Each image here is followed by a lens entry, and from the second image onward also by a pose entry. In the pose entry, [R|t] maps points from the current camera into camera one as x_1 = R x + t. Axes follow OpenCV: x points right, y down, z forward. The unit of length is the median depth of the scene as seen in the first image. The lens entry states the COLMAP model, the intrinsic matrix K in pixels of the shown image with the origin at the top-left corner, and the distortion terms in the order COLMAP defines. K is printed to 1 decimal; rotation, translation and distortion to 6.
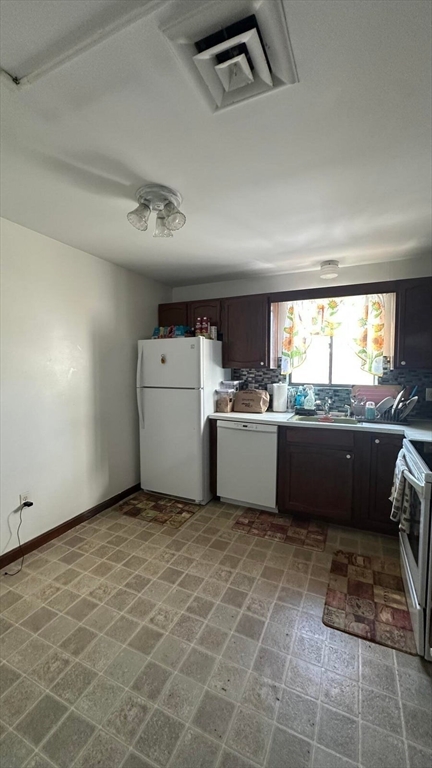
lens RADIAL K [[310.5, 0, 214.2], [0, 310.5, 383.5], [0, 0, 1]] dist [-0.001286, -0.000077]
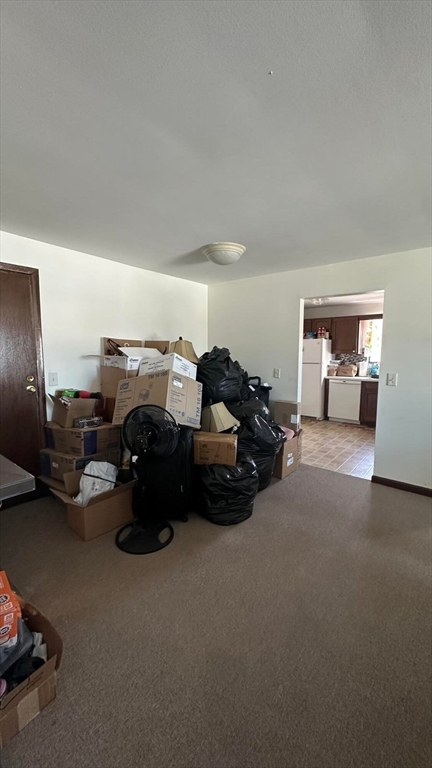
lens RADIAL K [[310.5, 0, 216.9], [0, 310.5, 386.4], [0, 0, 1]] dist [-0.001286, -0.000077]
pose [[0.972751, 0.022621, -0.230744, -0.224154], [-0.010136, 0.998427, 0.055147, 0.056004], [0.231629, -0.051305, 0.971450, -1.092513]]
